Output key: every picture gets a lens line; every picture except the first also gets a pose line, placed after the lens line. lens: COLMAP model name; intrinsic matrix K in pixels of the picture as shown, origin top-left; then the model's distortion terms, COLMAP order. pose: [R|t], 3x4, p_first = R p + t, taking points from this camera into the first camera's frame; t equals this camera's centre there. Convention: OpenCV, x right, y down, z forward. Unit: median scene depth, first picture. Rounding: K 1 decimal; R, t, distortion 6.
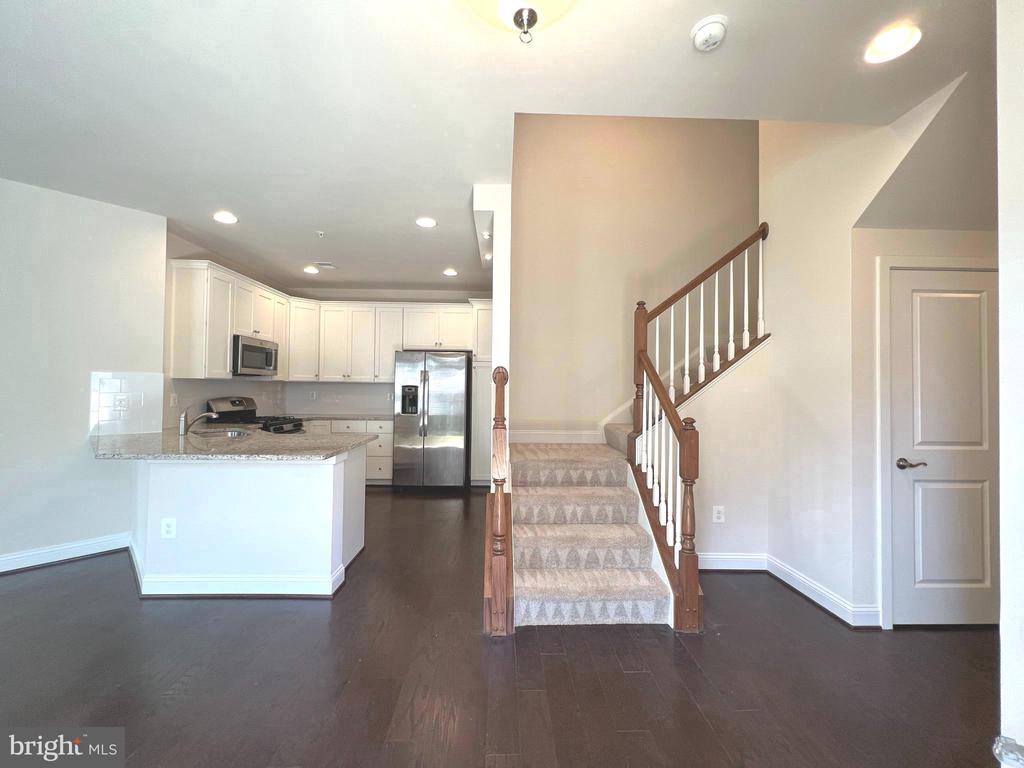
lens RADIAL K [[410.5, 0, 512.1], [0, 410.5, 381.8], [0, 0, 1]] dist [-0.002394, 0.001036]
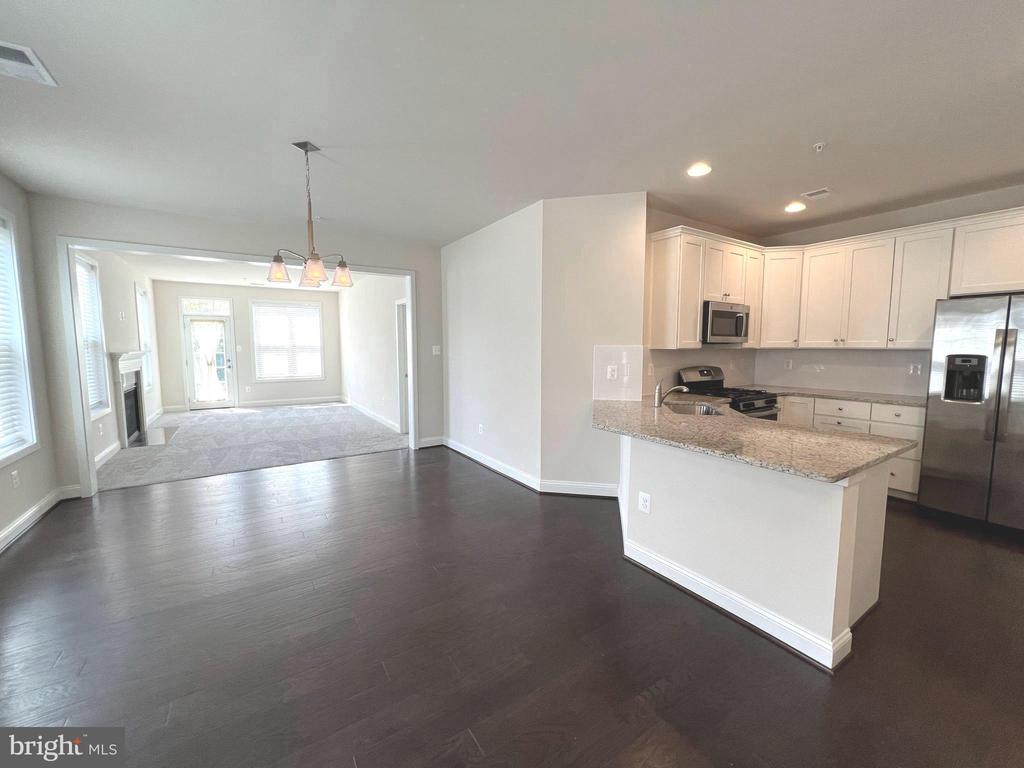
lens RADIAL K [[410.5, 0, 512.1], [0, 410.5, 381.8], [0, 0, 1]] dist [-0.002394, 0.001036]
pose [[0.523018, 0.063560, -0.849949, -0.089086], [0.020401, 0.995996, 0.087036, -0.019524], [0.852078, -0.062861, 0.519627, 0.114198]]
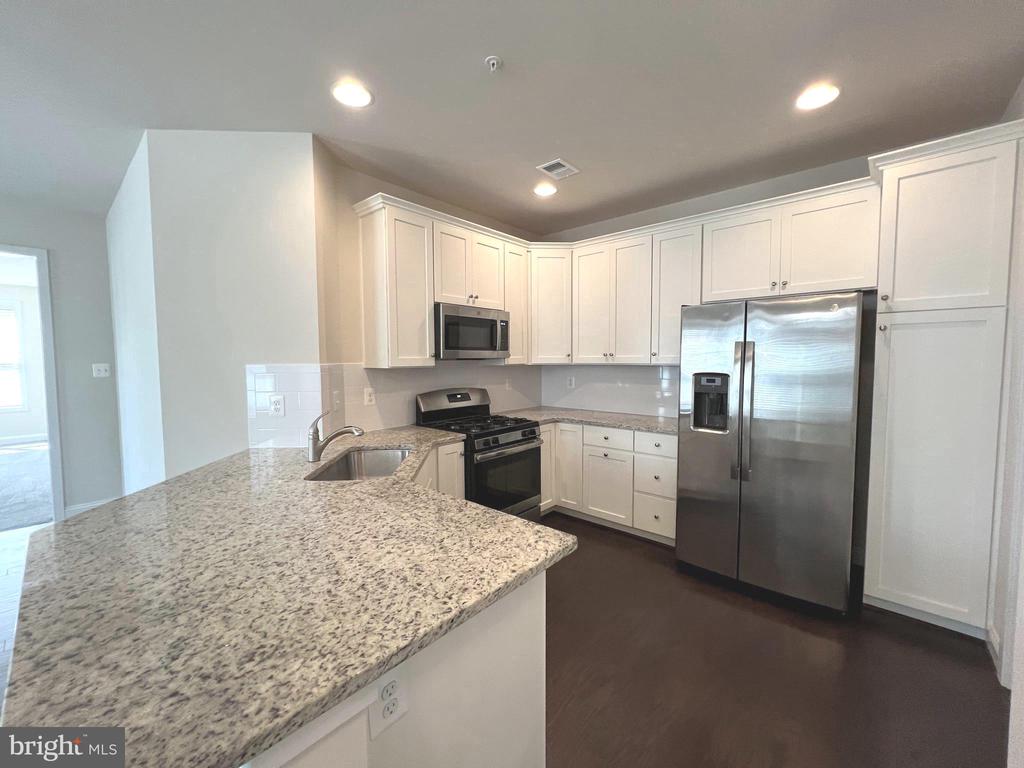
lens RADIAL K [[410.5, 0, 512.1], [0, 410.5, 381.8], [0, 0, 1]] dist [-0.002394, 0.001036]
pose [[0.732740, 0.023380, -0.680107, -0.095371], [0.025206, 0.997791, 0.061458, -0.018517], [0.680042, -0.062175, 0.730532, 0.515305]]
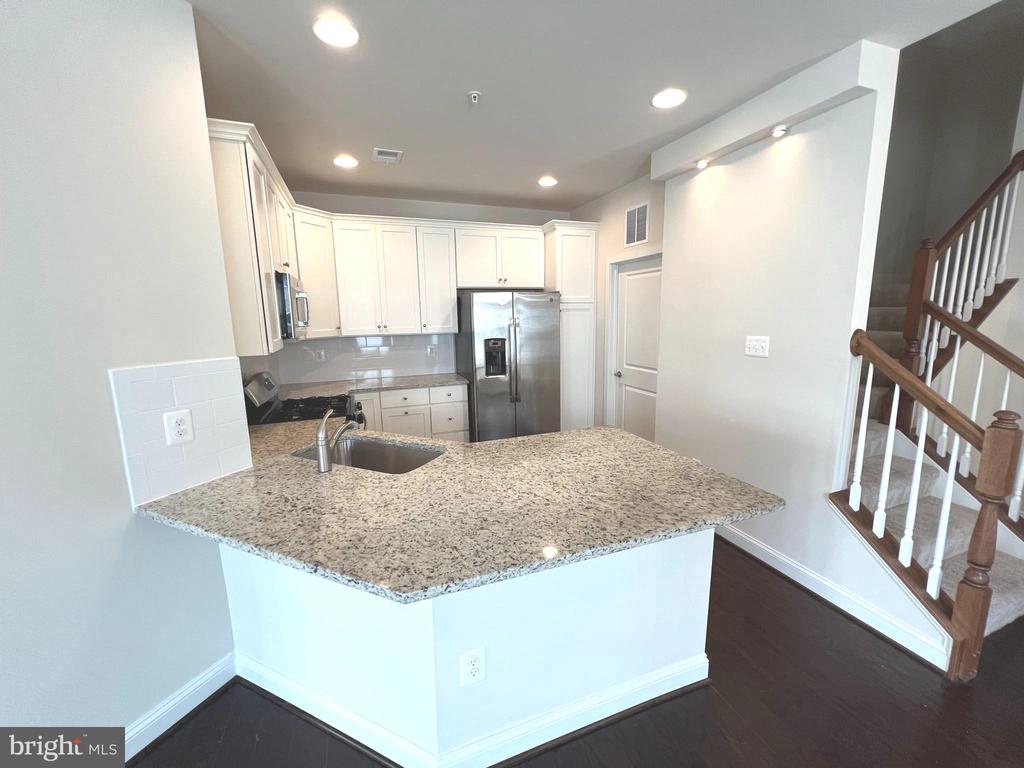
lens RADIAL K [[410.5, 0, 512.1], [0, 410.5, 381.8], [0, 0, 1]] dist [-0.002394, 0.001036]
pose [[0.945871, -0.082083, 0.313991, -0.503350], [0.024106, 0.982584, 0.184250, -0.055140], [-0.323646, -0.166708, 0.931376, 0.298539]]
